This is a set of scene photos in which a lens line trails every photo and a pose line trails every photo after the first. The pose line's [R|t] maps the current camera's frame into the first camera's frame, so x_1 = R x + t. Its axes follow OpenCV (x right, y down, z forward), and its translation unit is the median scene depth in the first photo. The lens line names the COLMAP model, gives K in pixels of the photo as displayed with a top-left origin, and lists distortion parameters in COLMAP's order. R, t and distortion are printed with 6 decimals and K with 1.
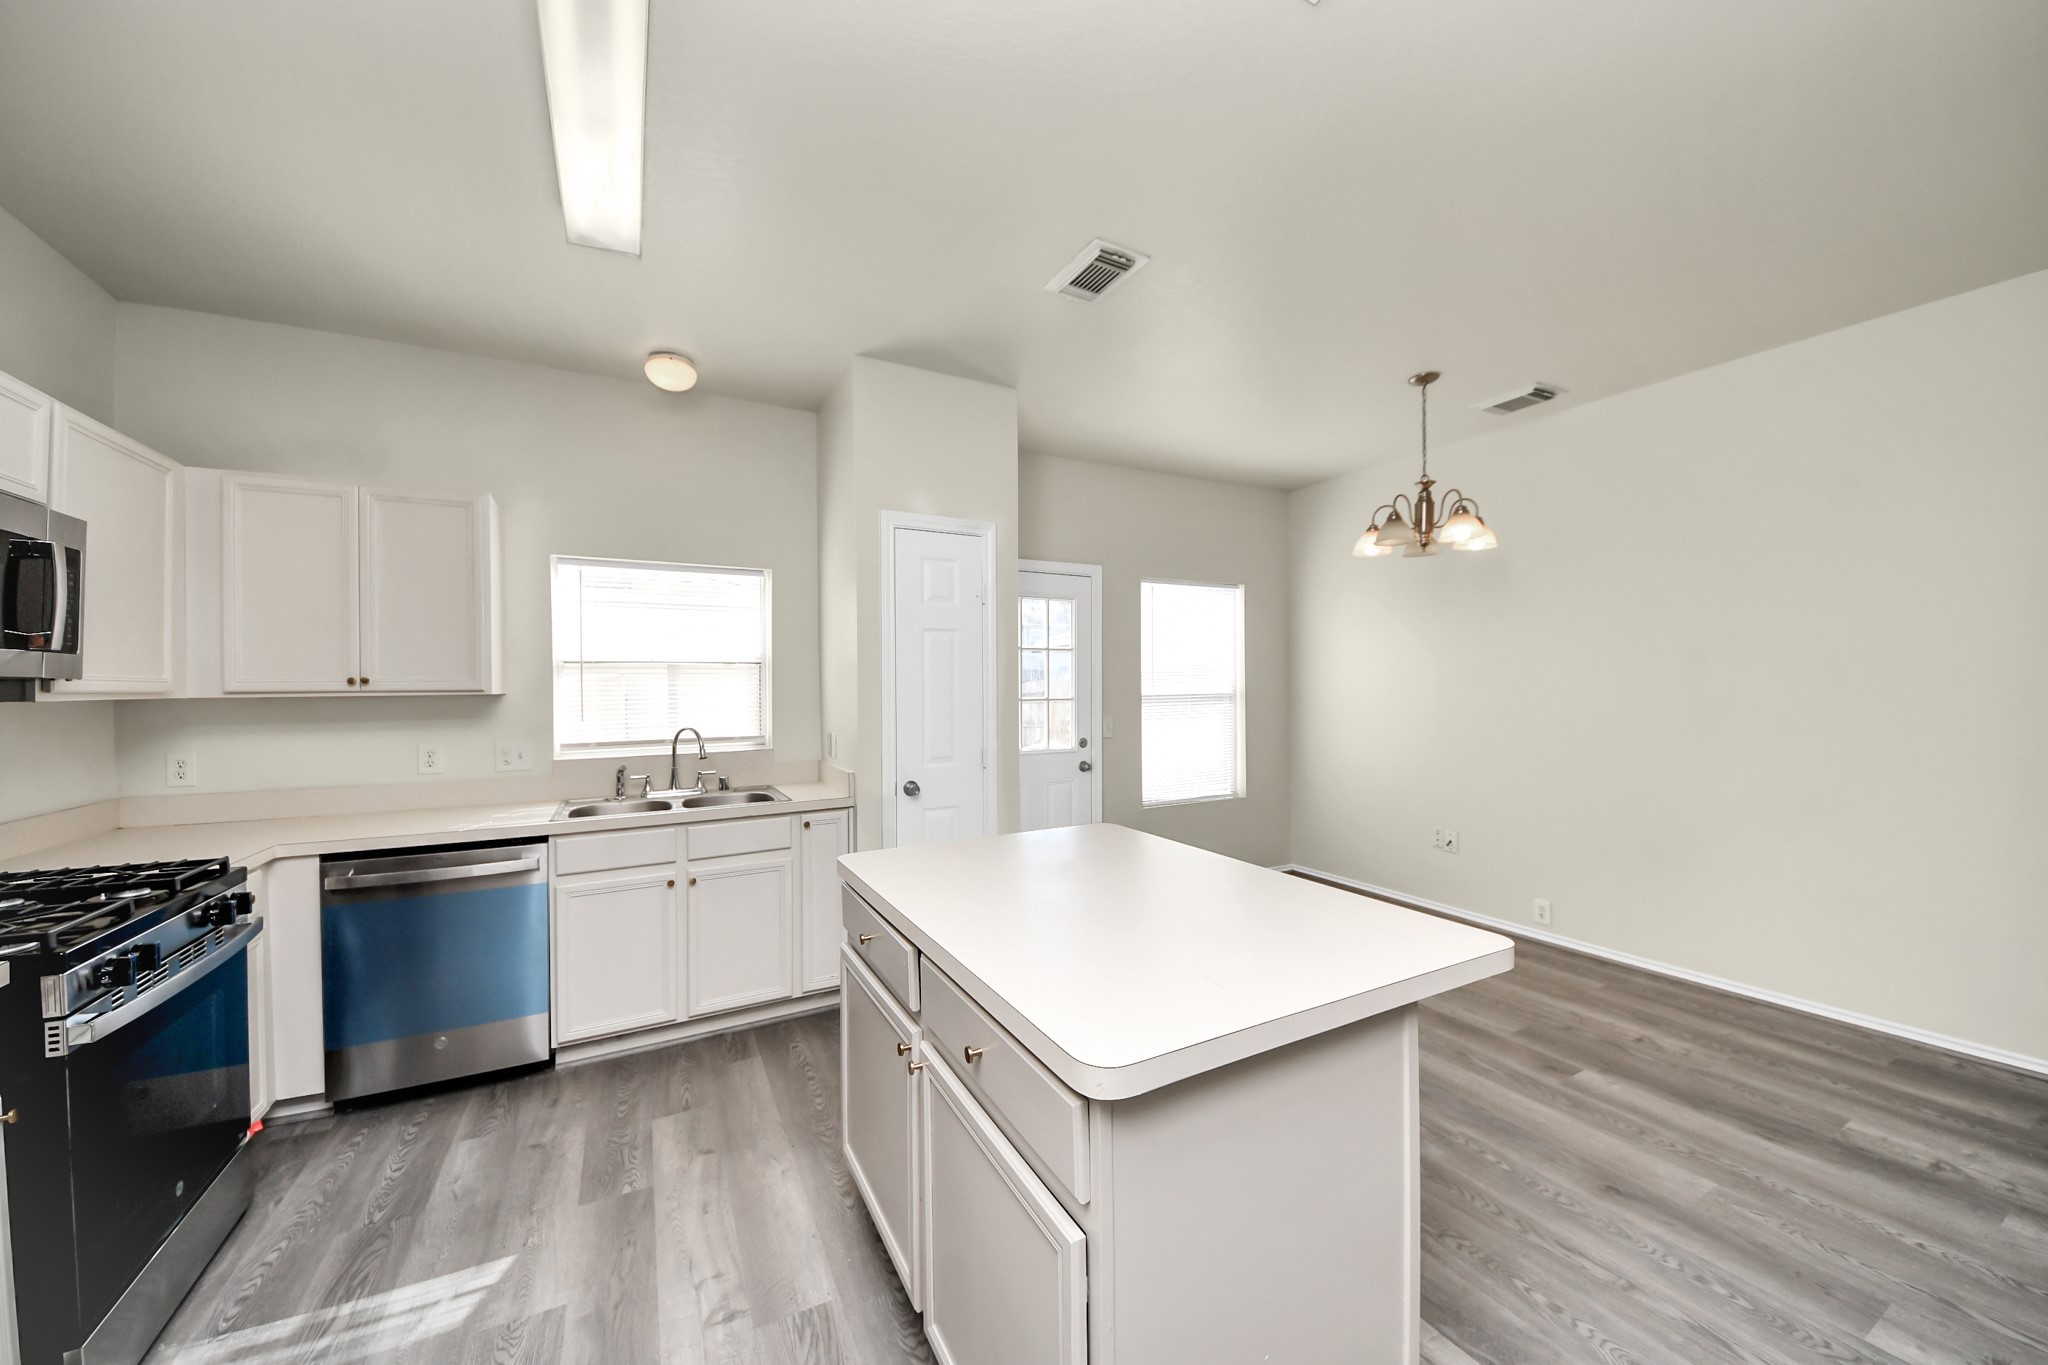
lens RADIAL K [[747.6, 0, 1033.4], [0, 747.6, 686.6], [0, 0, 1]] dist [0.000754, -0.009036]
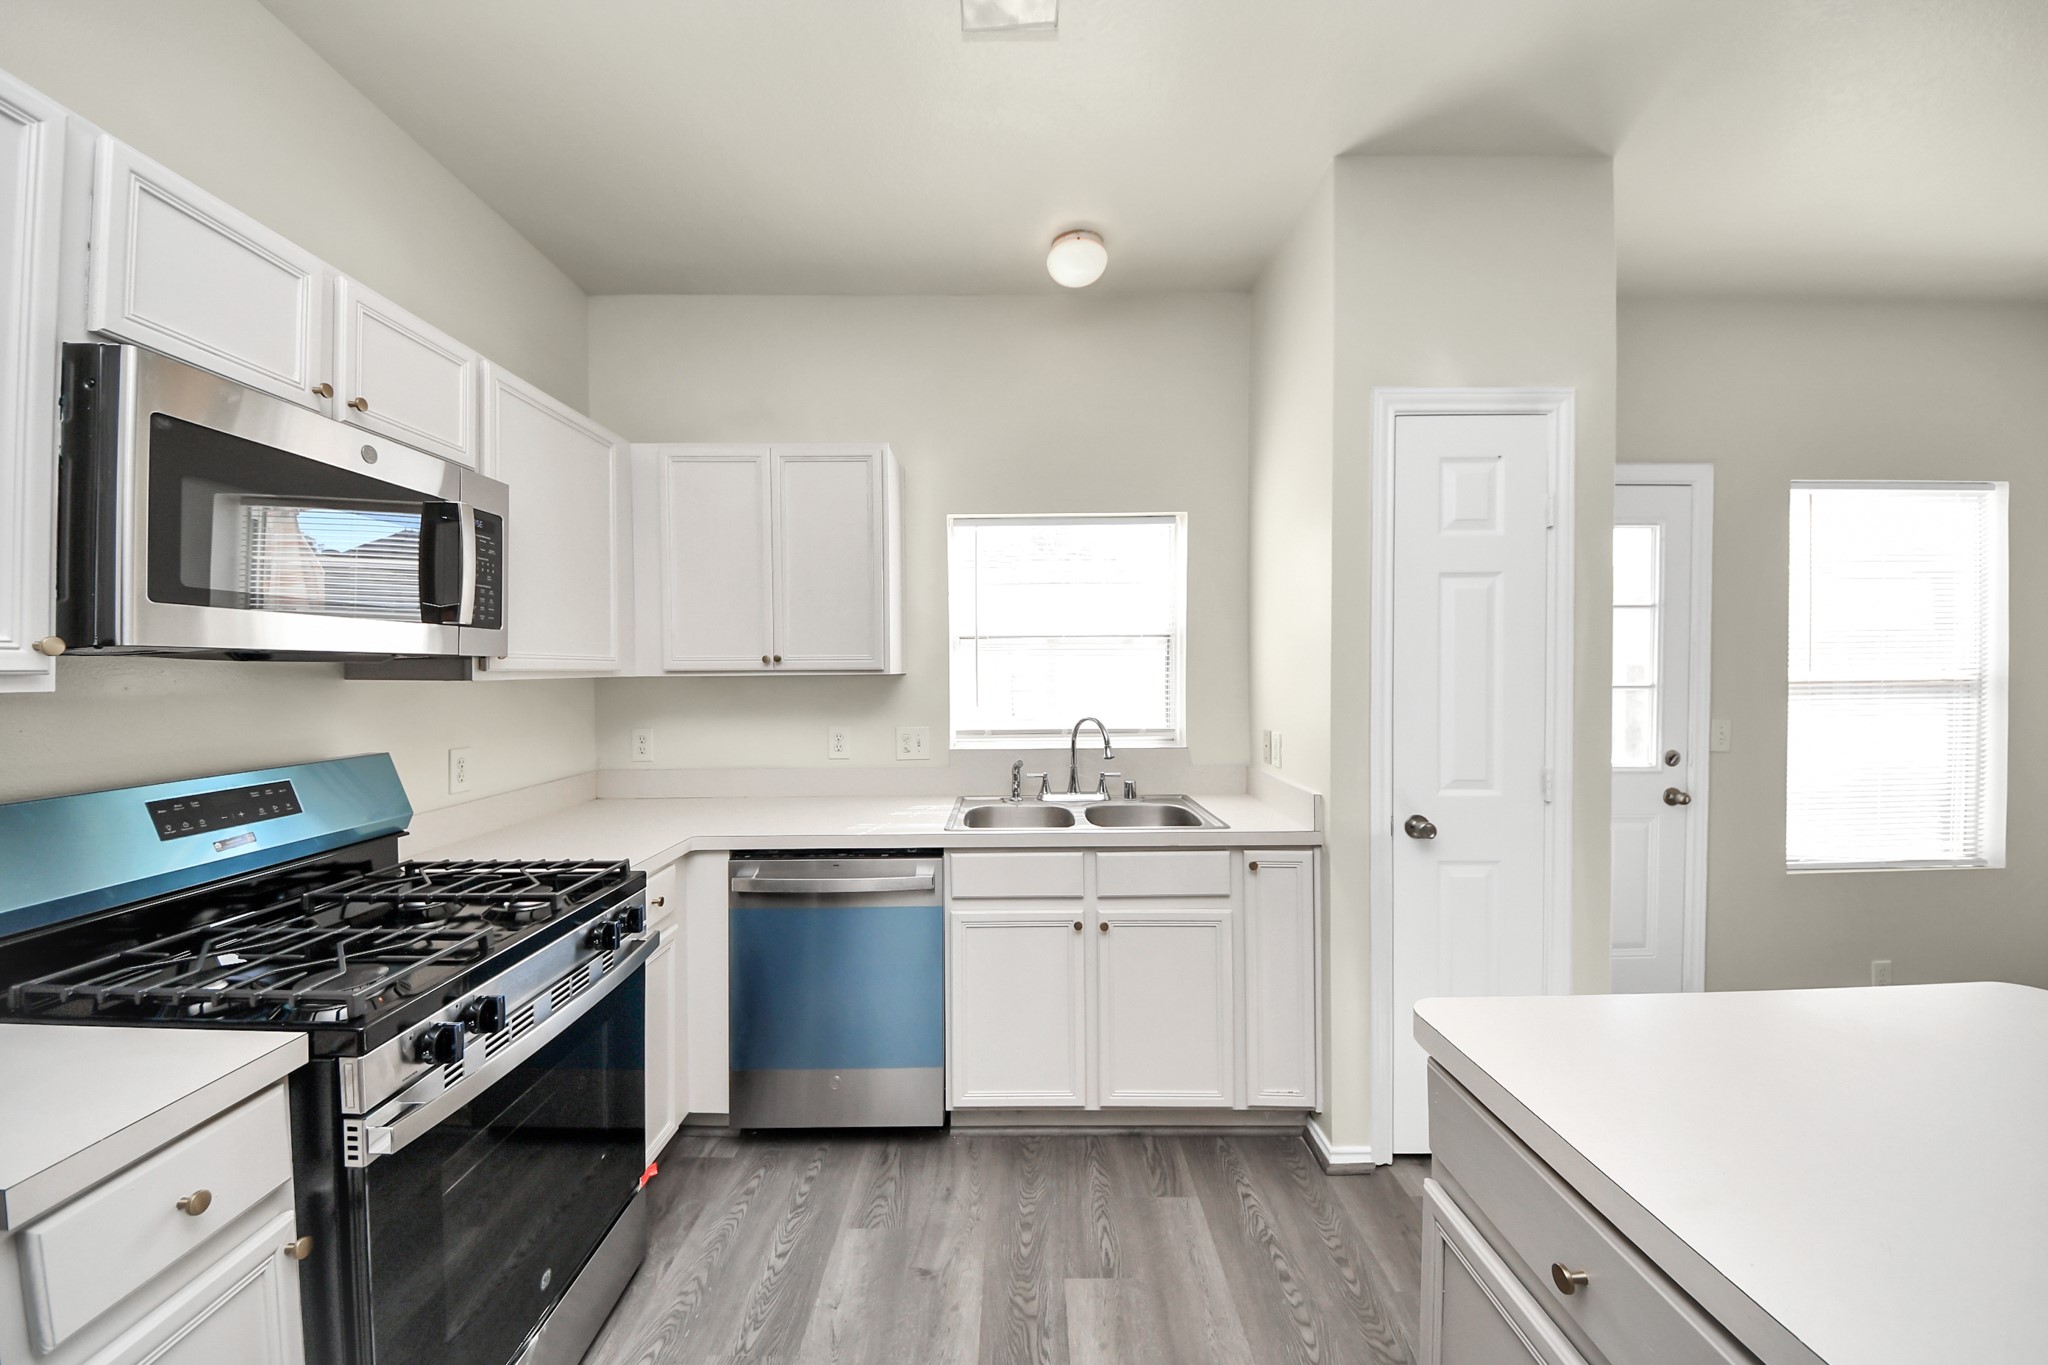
lens RADIAL K [[783.6, 0, 1001.3], [0, 783.6, 690.8], [0, 0, 1]] dist [0.001158, -0.010919]
pose [[0.873560, 0.017258, -0.486410, -0.180121], [-0.002019, 0.999491, 0.031837, -0.000068], [0.486712, -0.026829, 0.873150, 0.287374]]
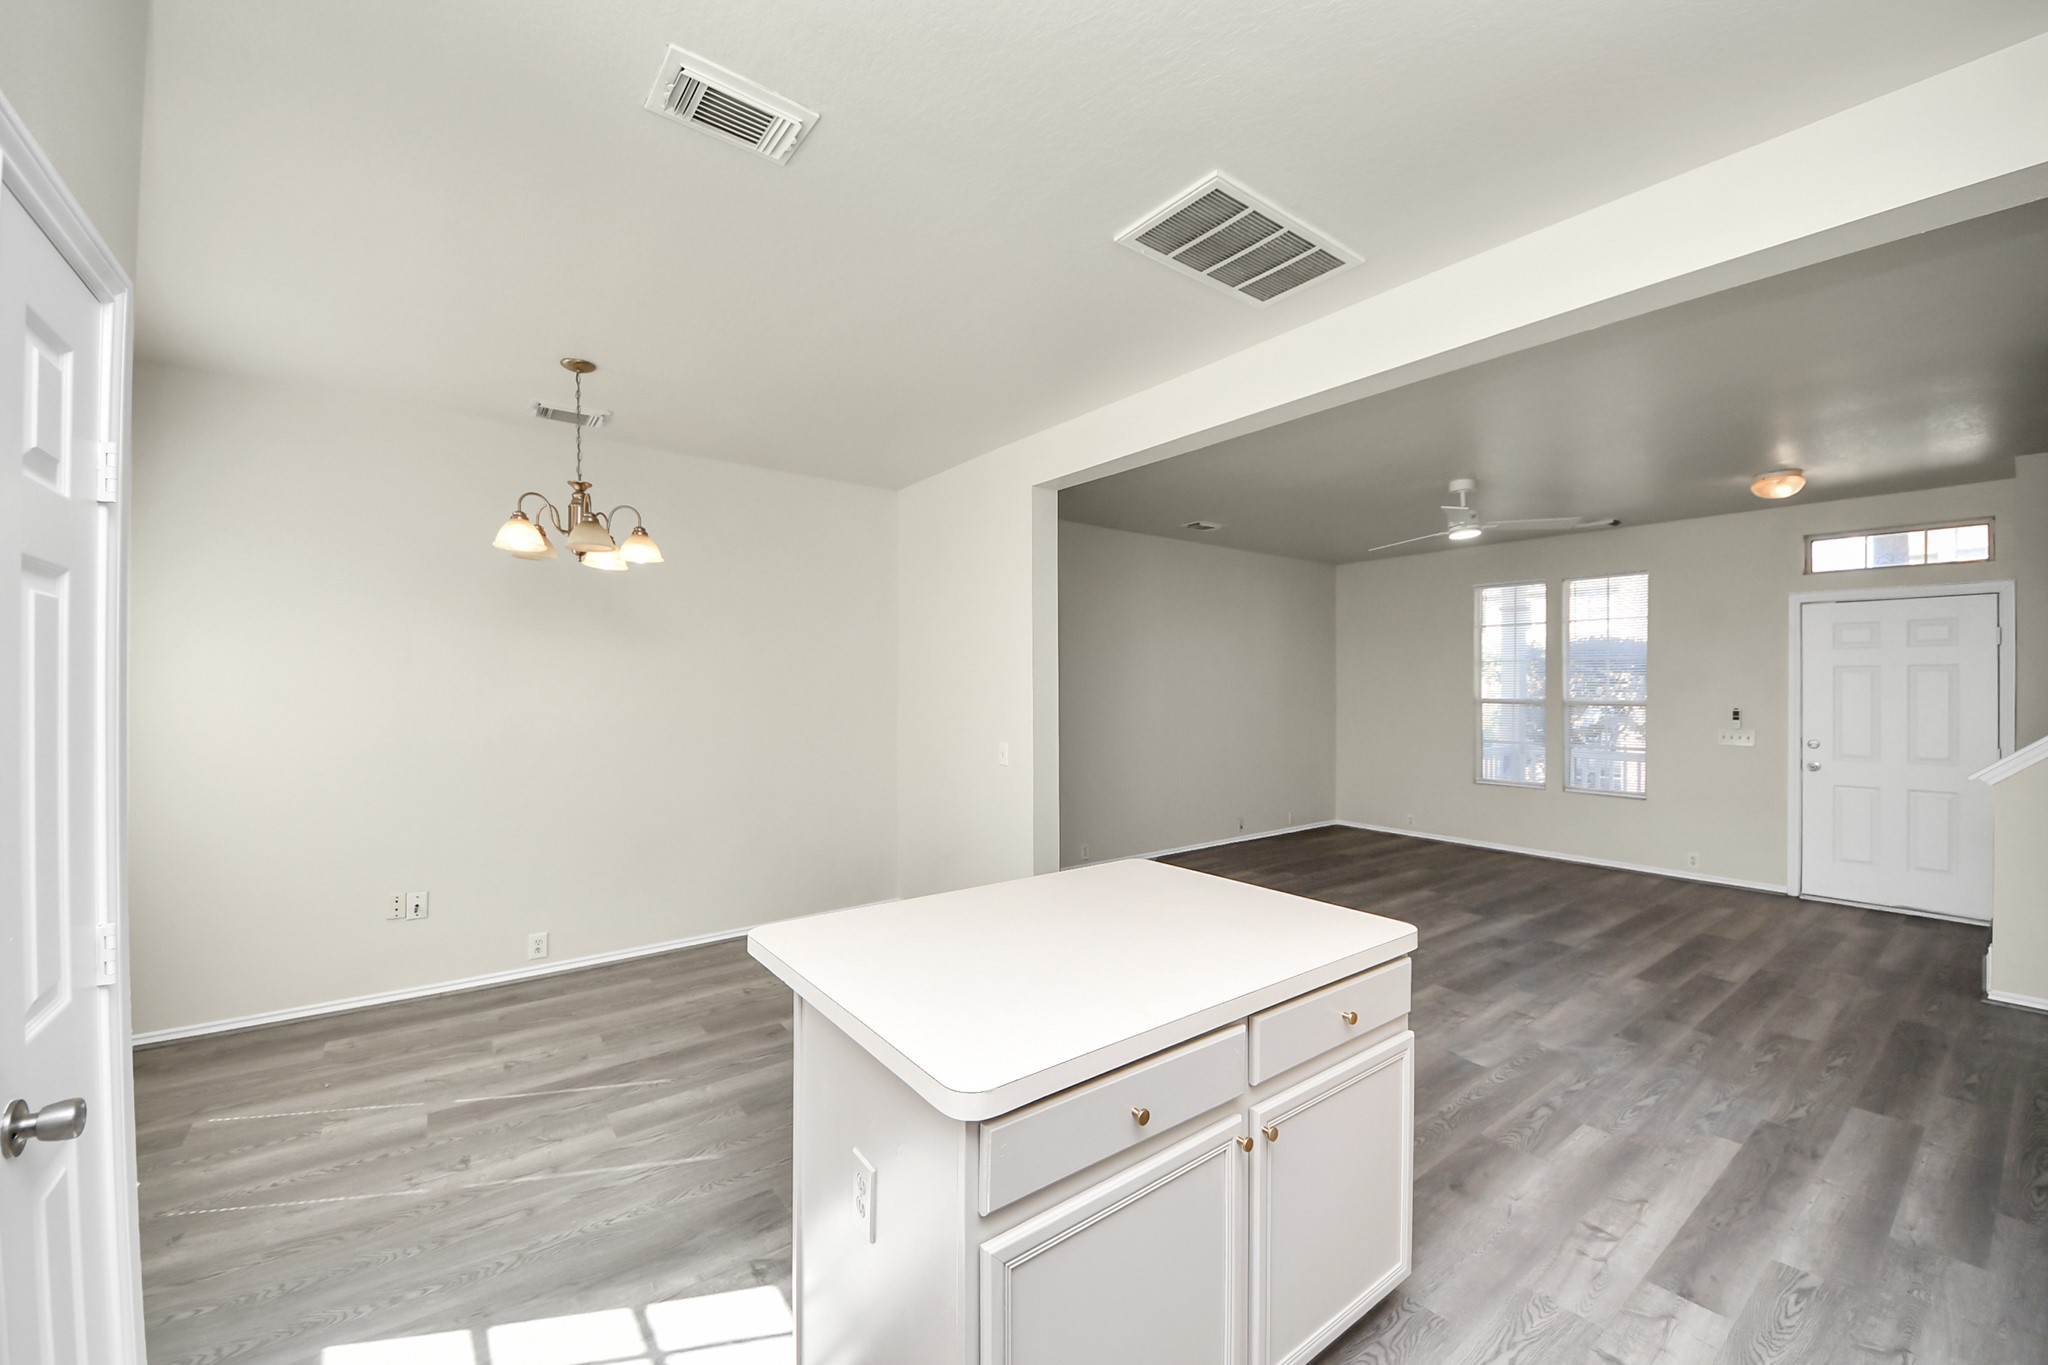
lens RADIAL K [[783.6, 0, 1001.3], [0, 783.6, 690.8], [0, 0, 1]] dist [0.001158, -0.010919]
pose [[-0.139417, 0.000703, 0.990234, -0.547351], [0.005080, 0.999987, 0.000005, -0.029840], [-0.990221, 0.005031, -0.139419, 0.755957]]
